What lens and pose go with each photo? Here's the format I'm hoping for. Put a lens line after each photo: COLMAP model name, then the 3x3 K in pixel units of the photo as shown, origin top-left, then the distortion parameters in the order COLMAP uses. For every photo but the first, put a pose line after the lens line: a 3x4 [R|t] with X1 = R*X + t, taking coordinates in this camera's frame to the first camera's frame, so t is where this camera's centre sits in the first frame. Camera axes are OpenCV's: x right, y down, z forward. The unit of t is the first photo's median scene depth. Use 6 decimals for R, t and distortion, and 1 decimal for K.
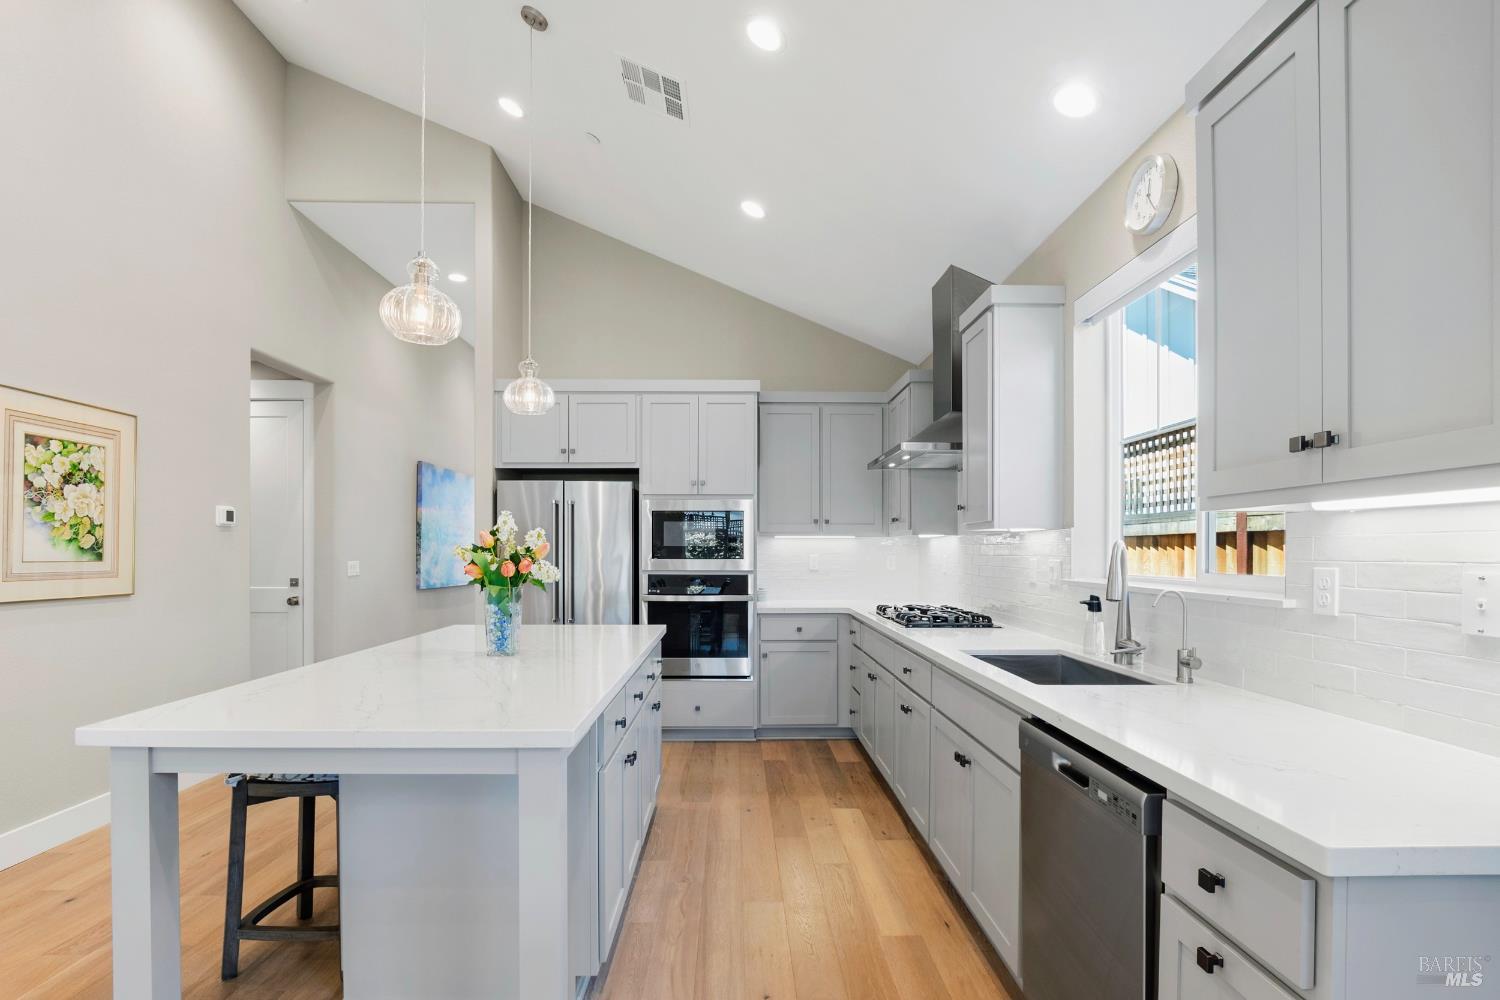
lens RADIAL K [[711.0, 0, 757.8], [0, 711.0, 545.8], [0, 0, 1]] dist [-0.013978, 0.001465]
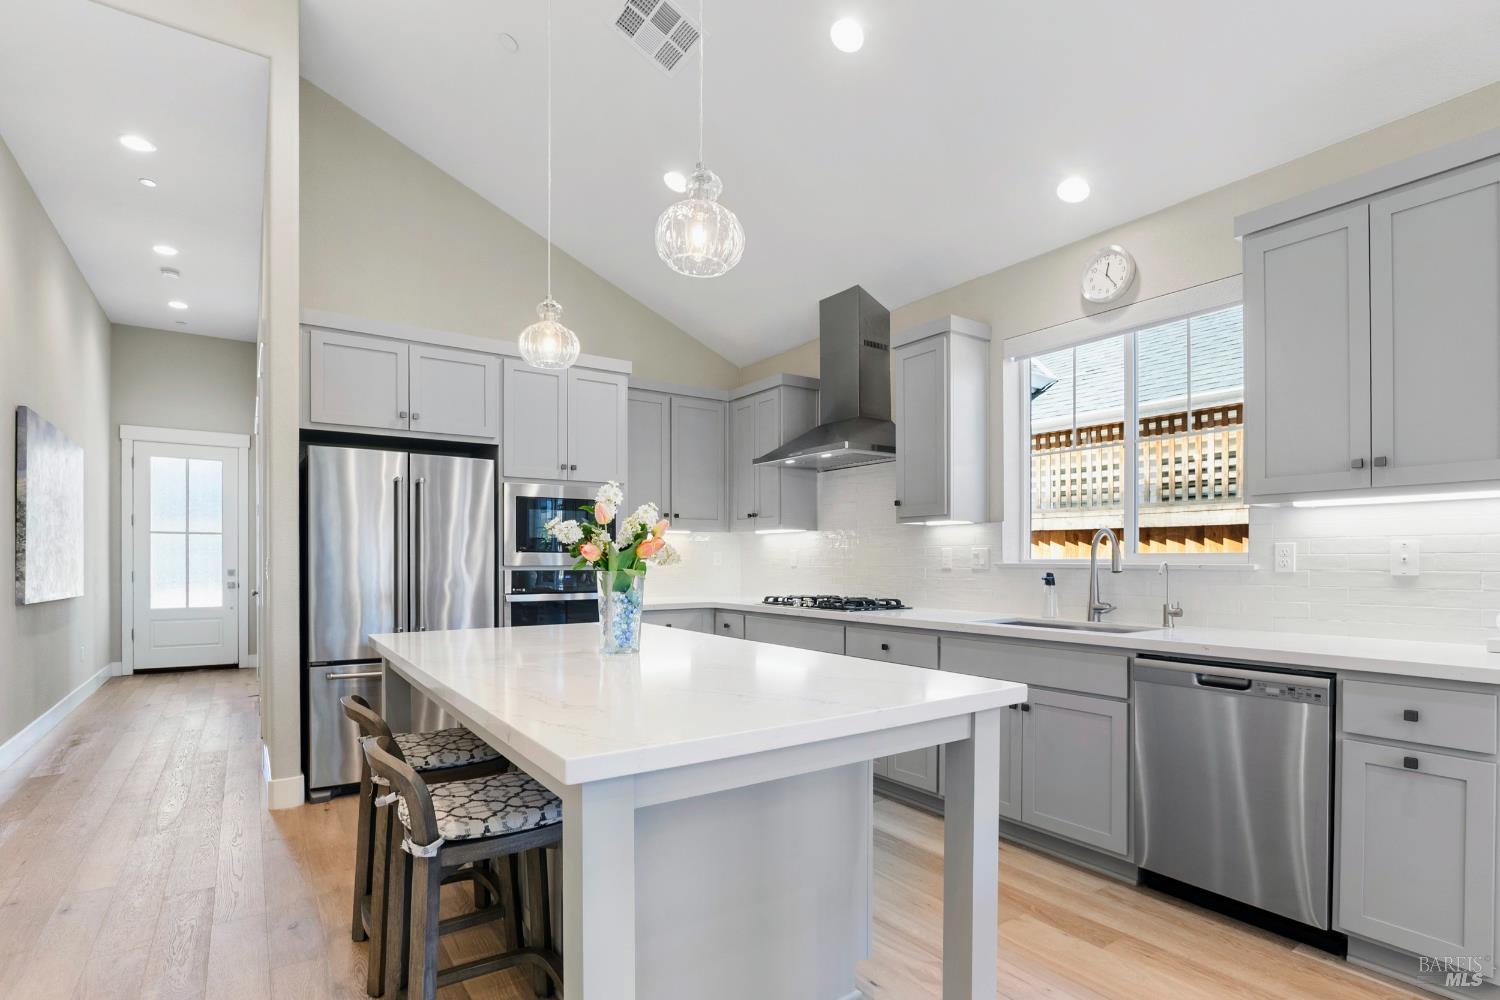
lens RADIAL K [[711.0, 0, 828.3], [0, 711.0, 555.4], [0, 0, 1]] dist [-0.013978, 0.001465]
pose [[0.828776, -0.002069, 0.559577, -0.321053], [-0.001099, 0.999985, 0.005326, 0.017583], [-0.559580, -0.005029, 0.828761, 0.083822]]
